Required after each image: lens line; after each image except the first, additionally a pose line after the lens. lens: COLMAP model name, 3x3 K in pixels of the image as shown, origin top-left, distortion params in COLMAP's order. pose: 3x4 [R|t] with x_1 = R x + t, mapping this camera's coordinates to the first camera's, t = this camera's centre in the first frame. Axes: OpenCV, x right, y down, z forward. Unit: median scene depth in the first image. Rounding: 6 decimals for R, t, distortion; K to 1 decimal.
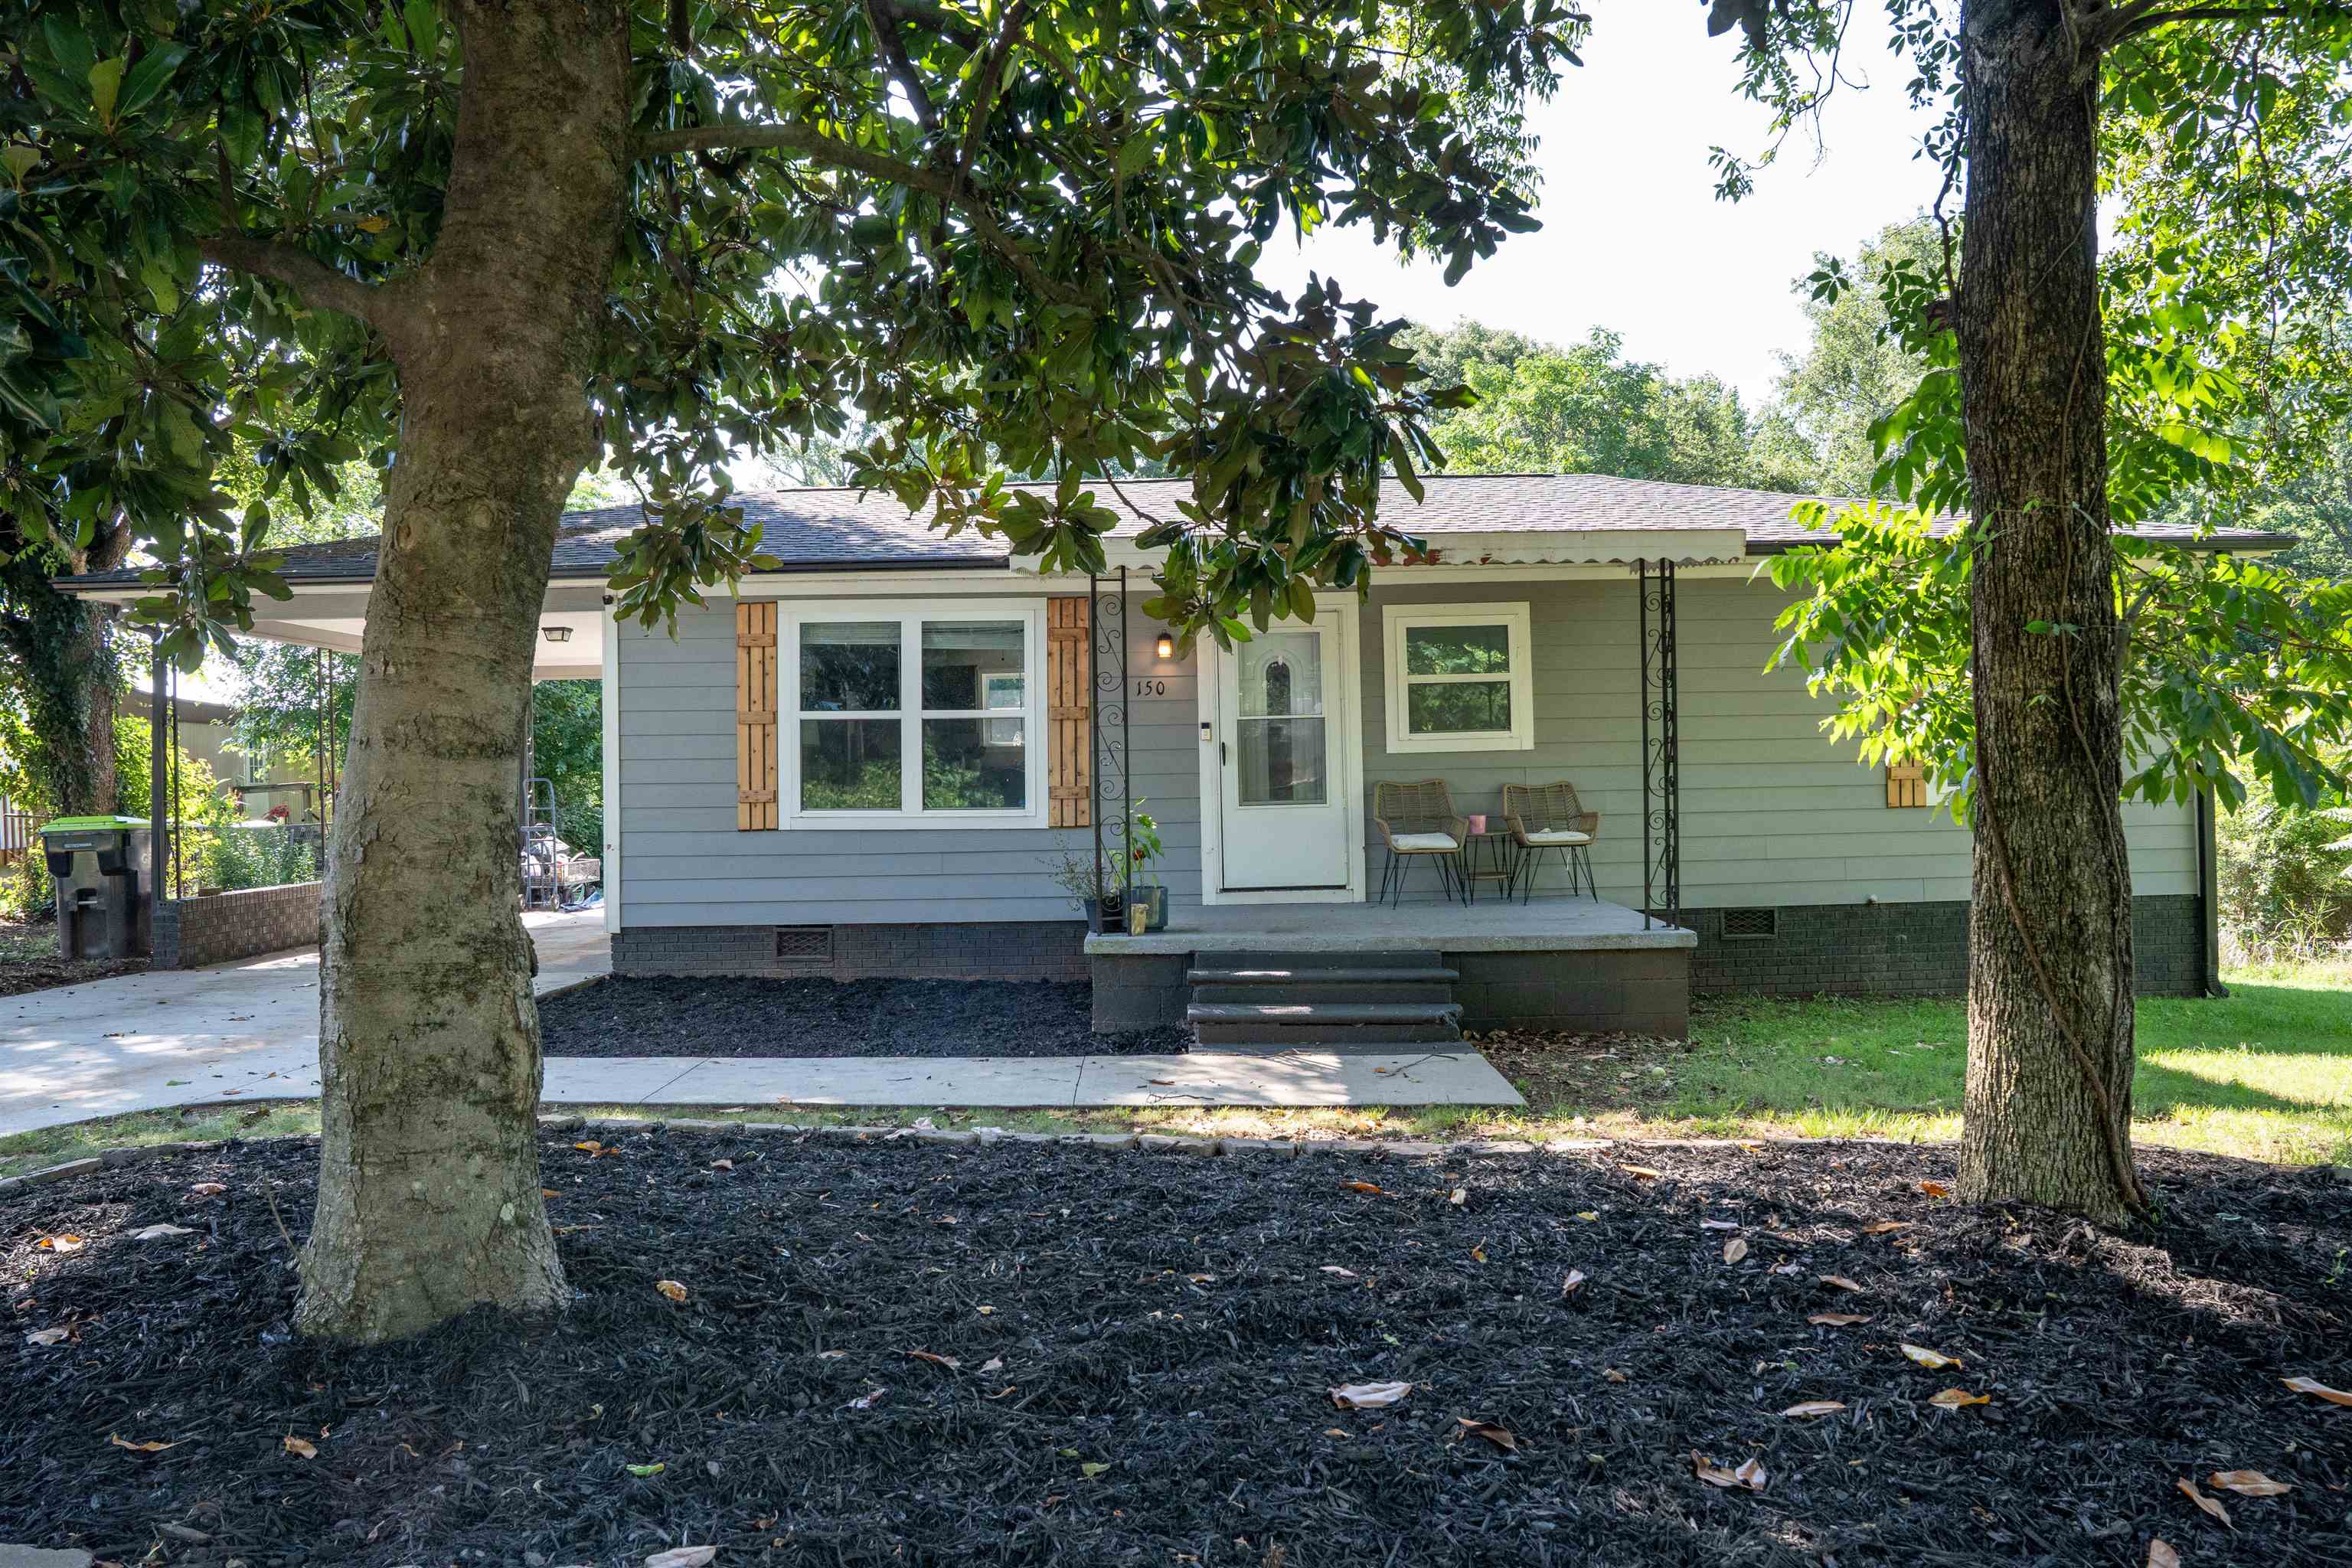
lens RADIAL K [[1643.8, 0, 1171.9], [0, 1643.8, 774.2], [0, 0, 1]] dist [-0.130185, 0.092978]
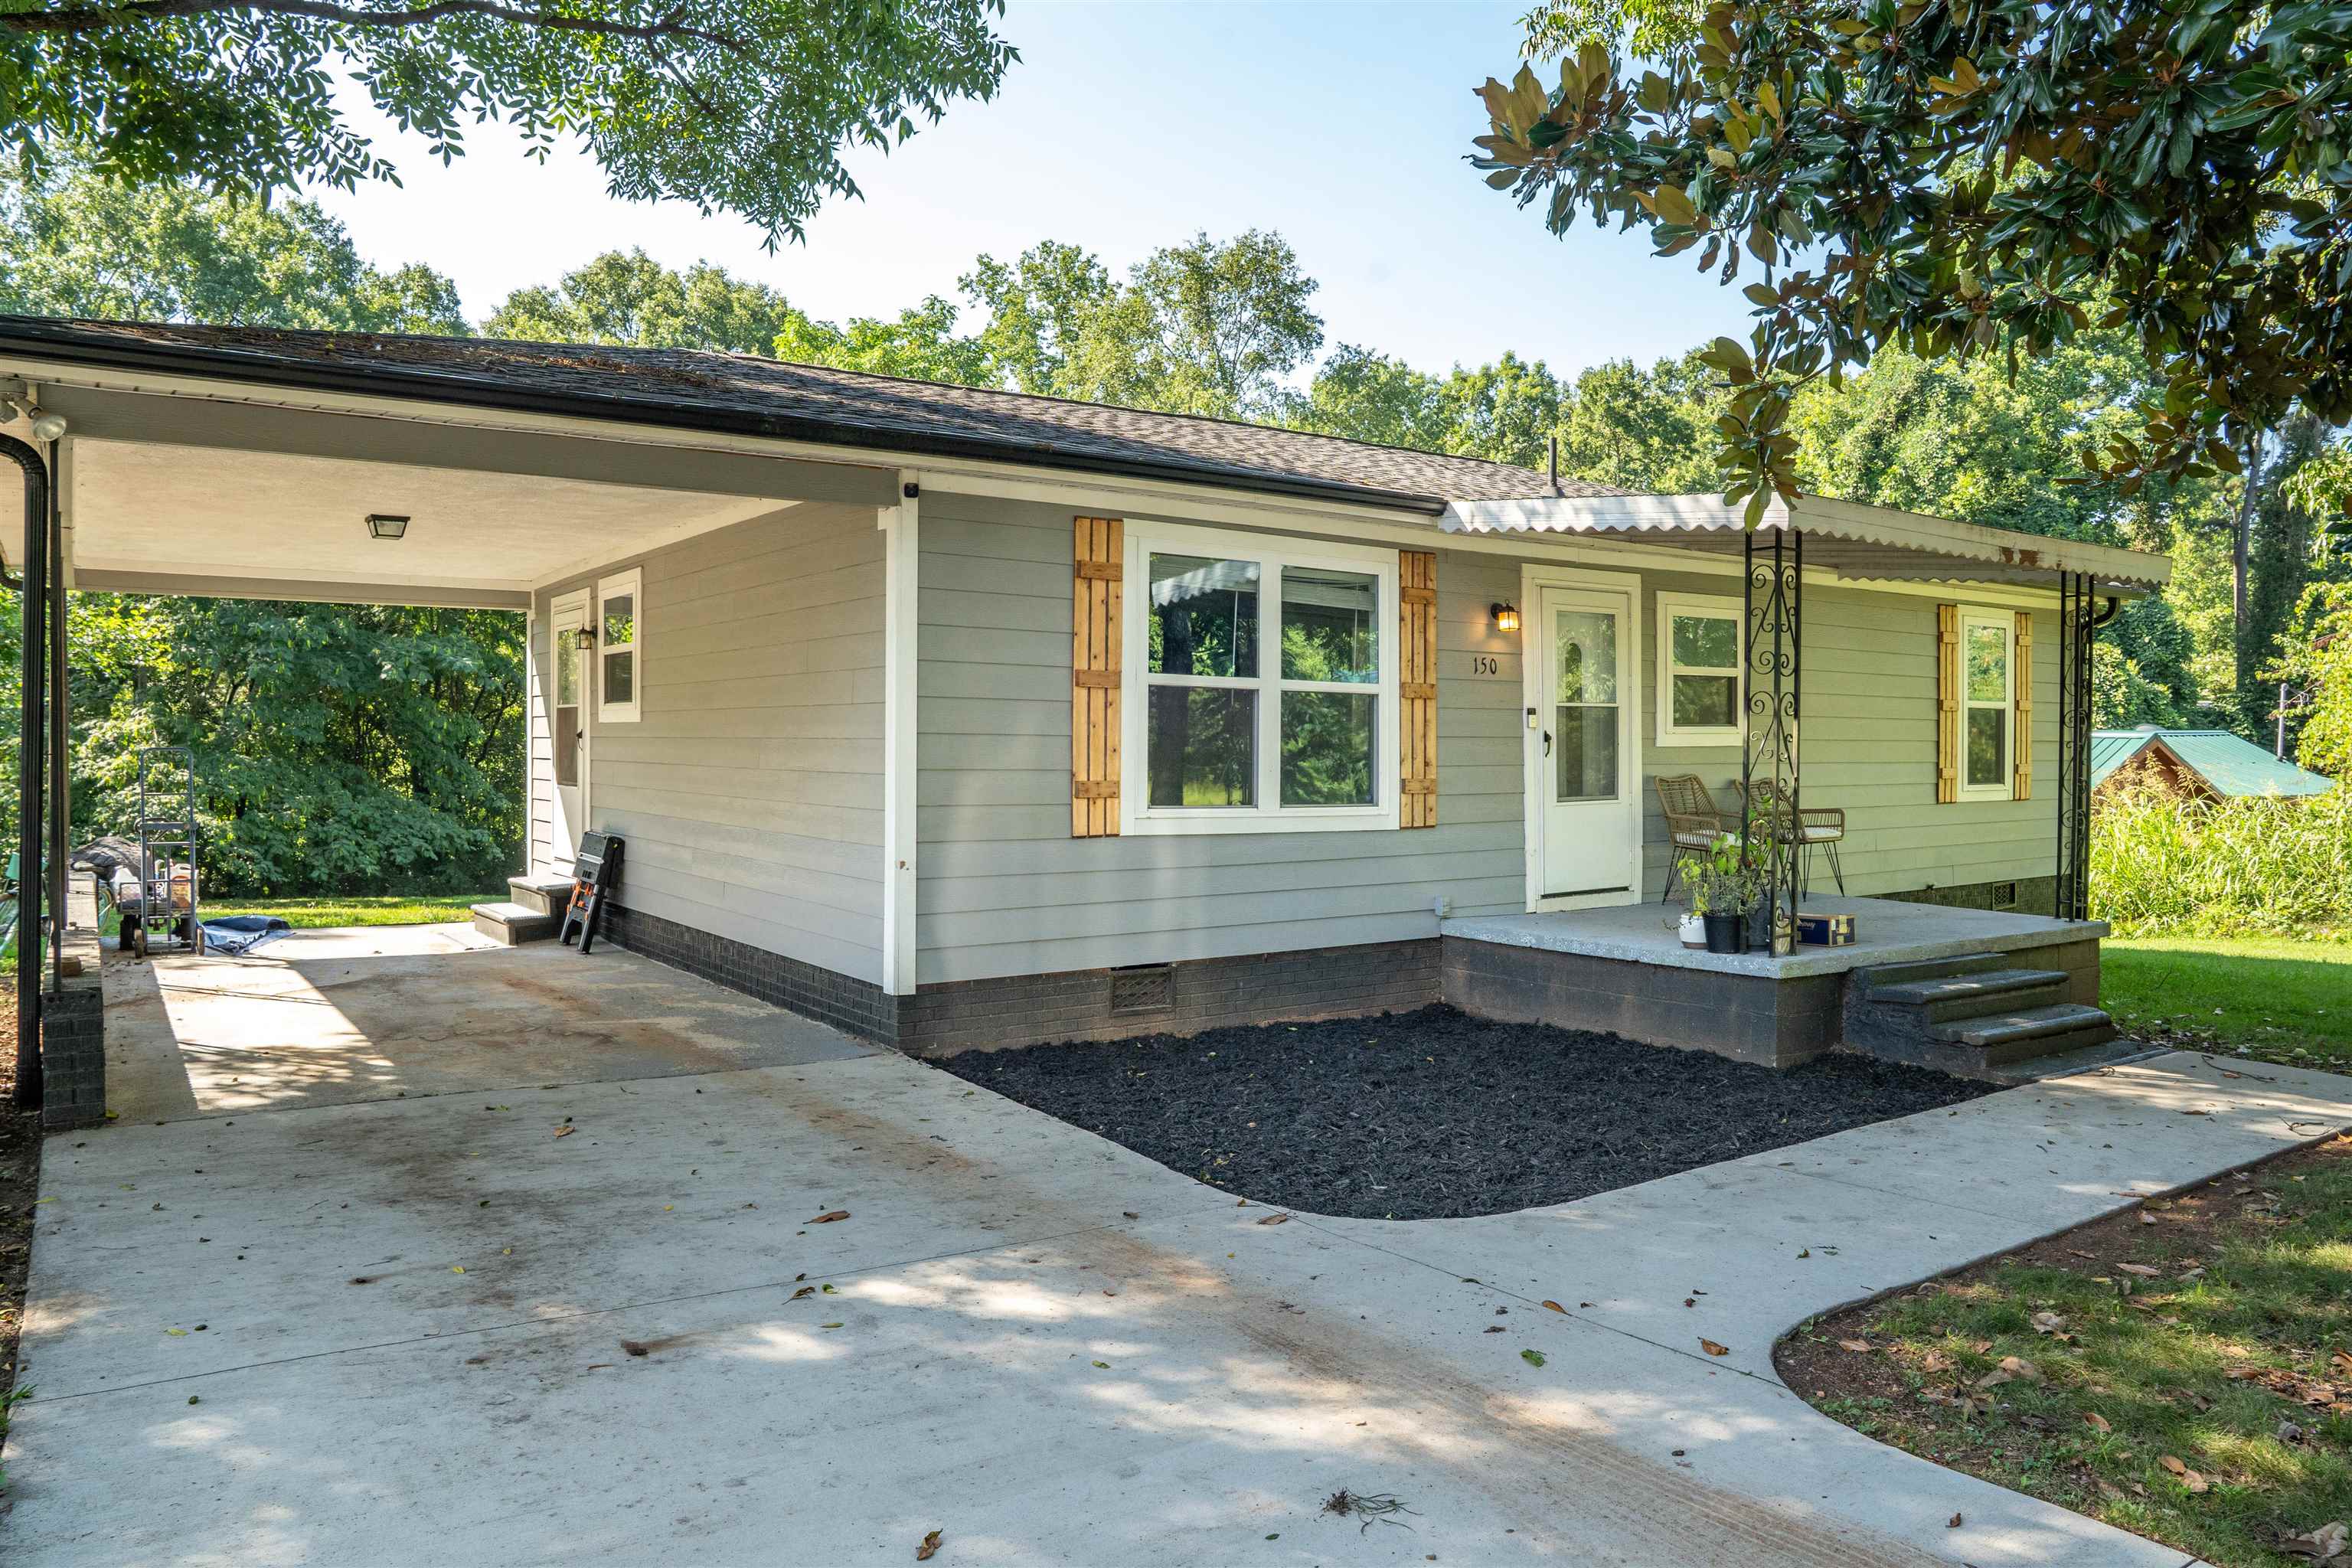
lens RADIAL K [[1643.8, 0, 1171.9], [0, 1643.8, 774.2], [0, 0, 1]] dist [-0.130185, 0.092978]
pose [[0.815687, 0.009762, 0.578412, -0.649399], [-0.018693, 0.999780, 0.009487, -0.000450], [-0.578192, -0.018550, 0.815690, 0.397232]]
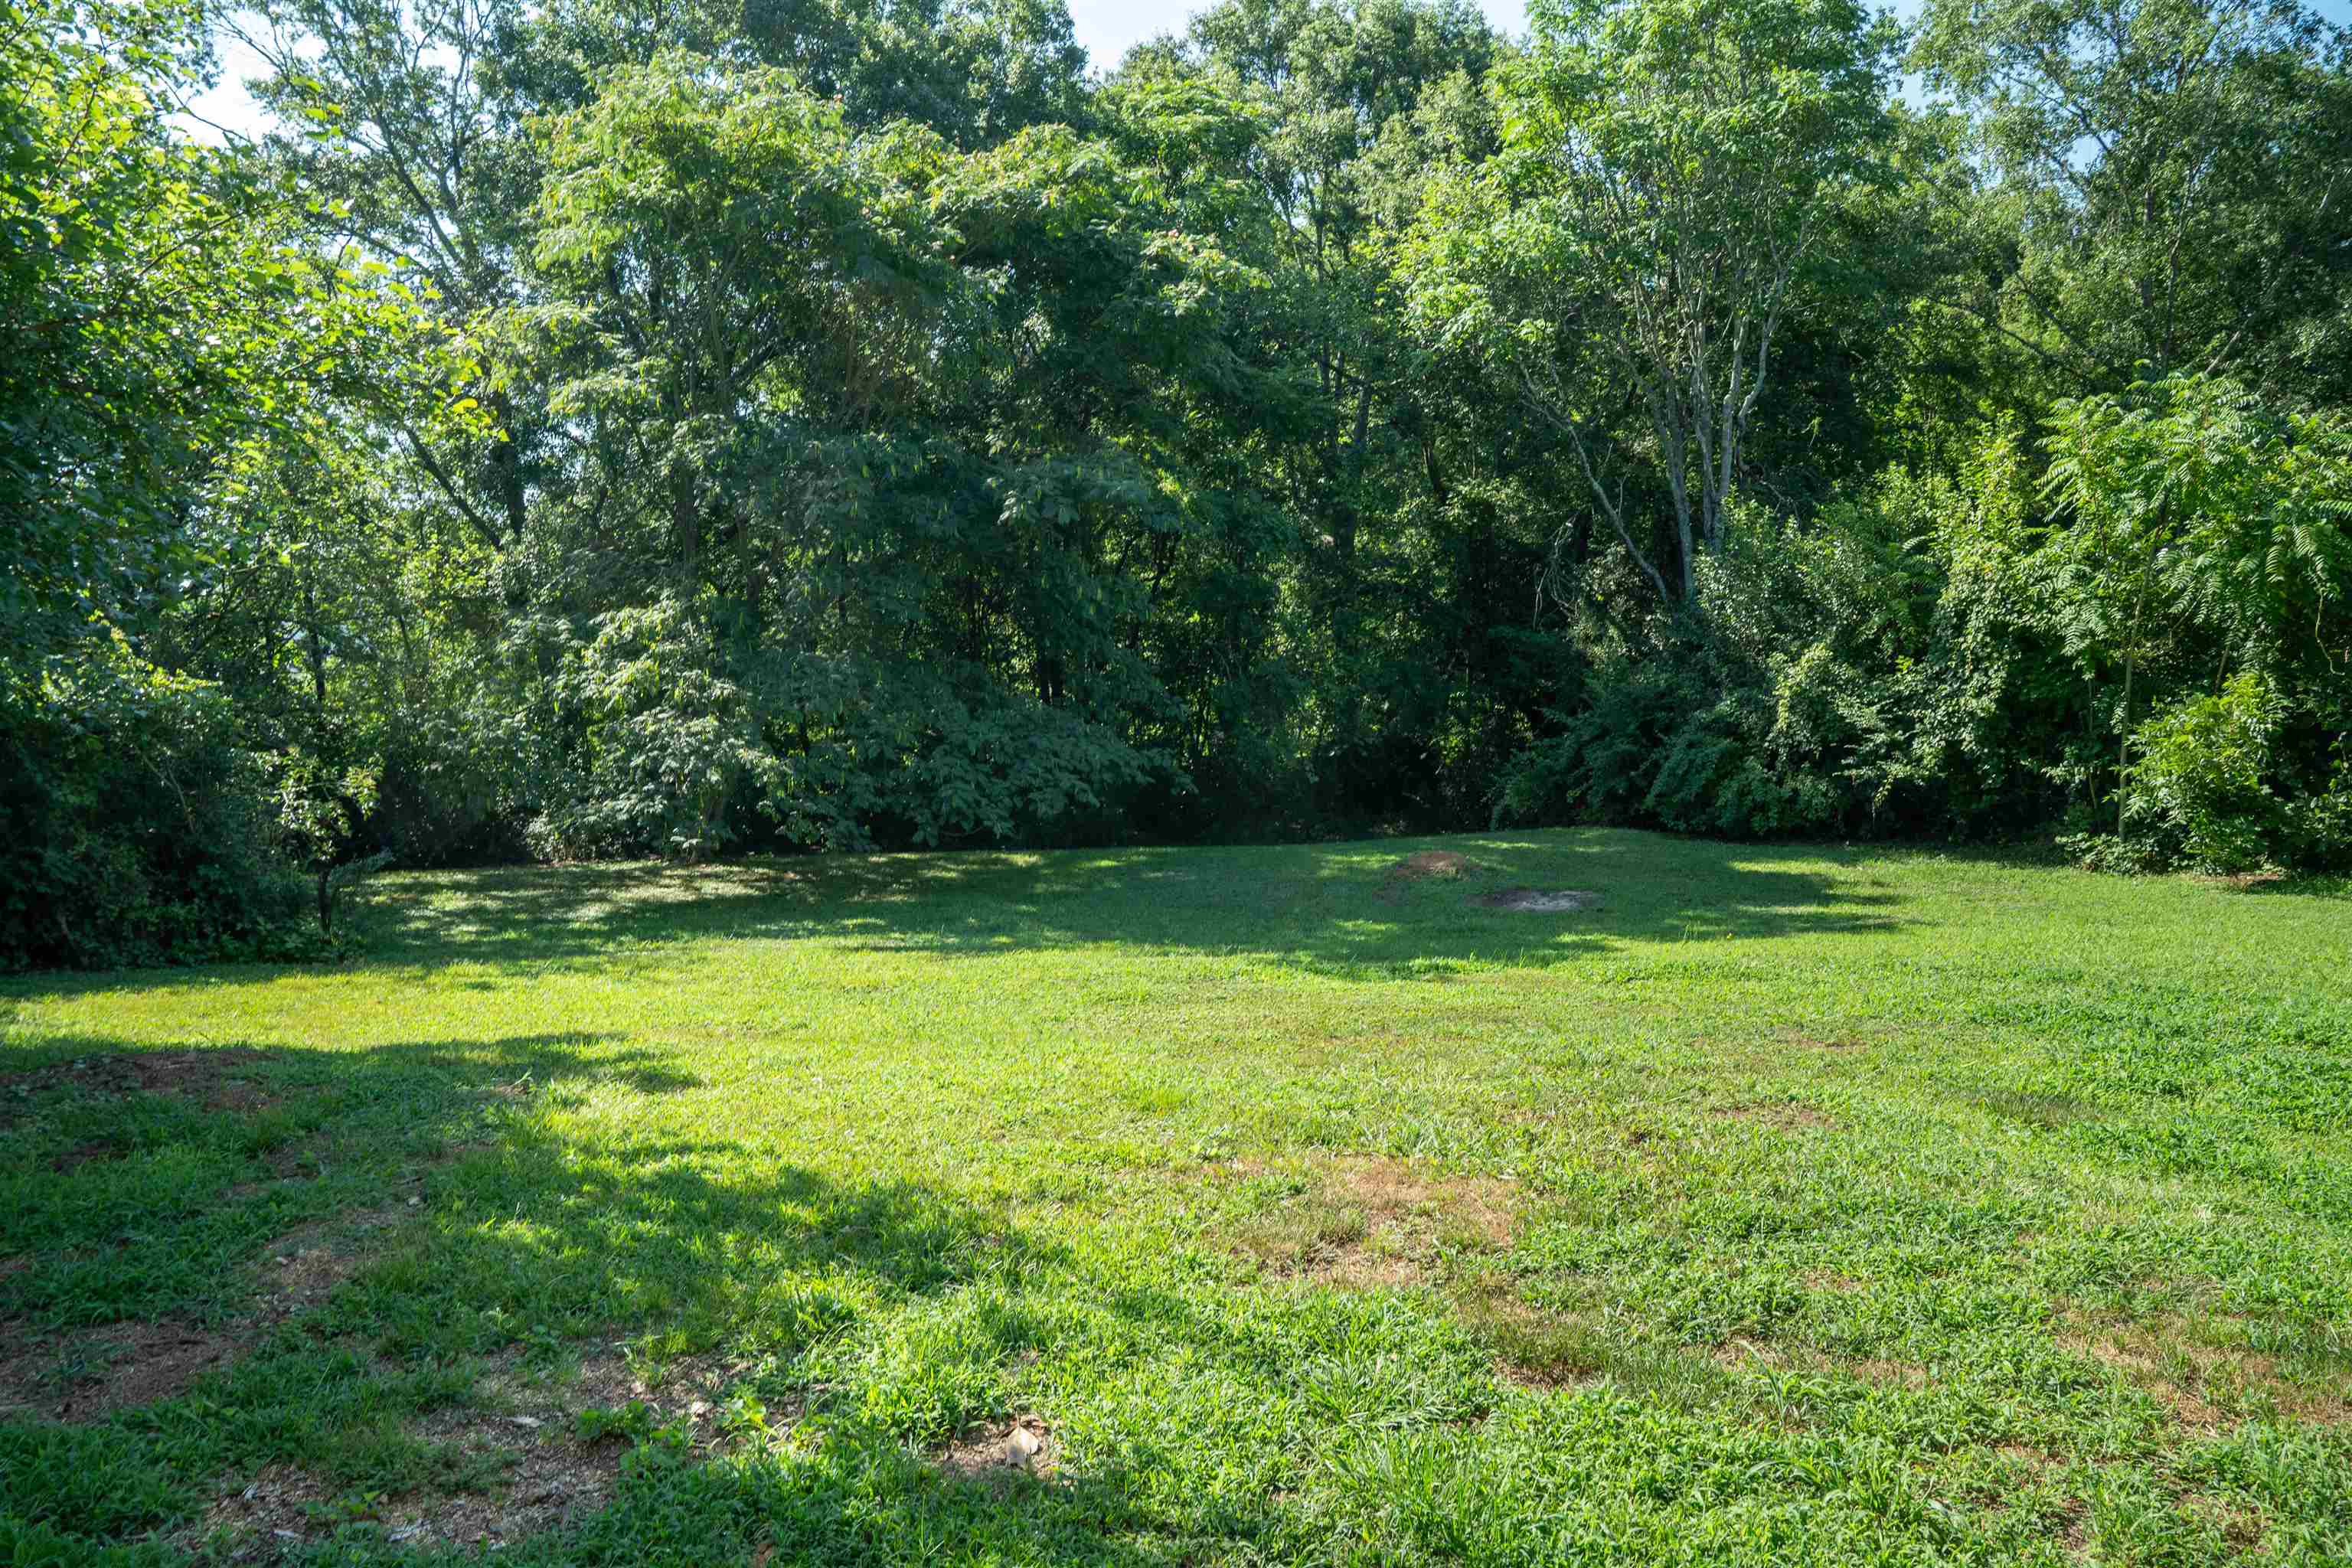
lens RADIAL K [[1661.8, 0, 1165.8], [0, 1661.8, 771.7], [0, 0, 1]] dist [-0.133255, 0.099982]
pose [[0.967019, -0.044064, 0.250862, -0.471899], [0.024623, 0.996481, 0.080117, 0.016446], [-0.253510, -0.071298, 0.964702, 1.549420]]
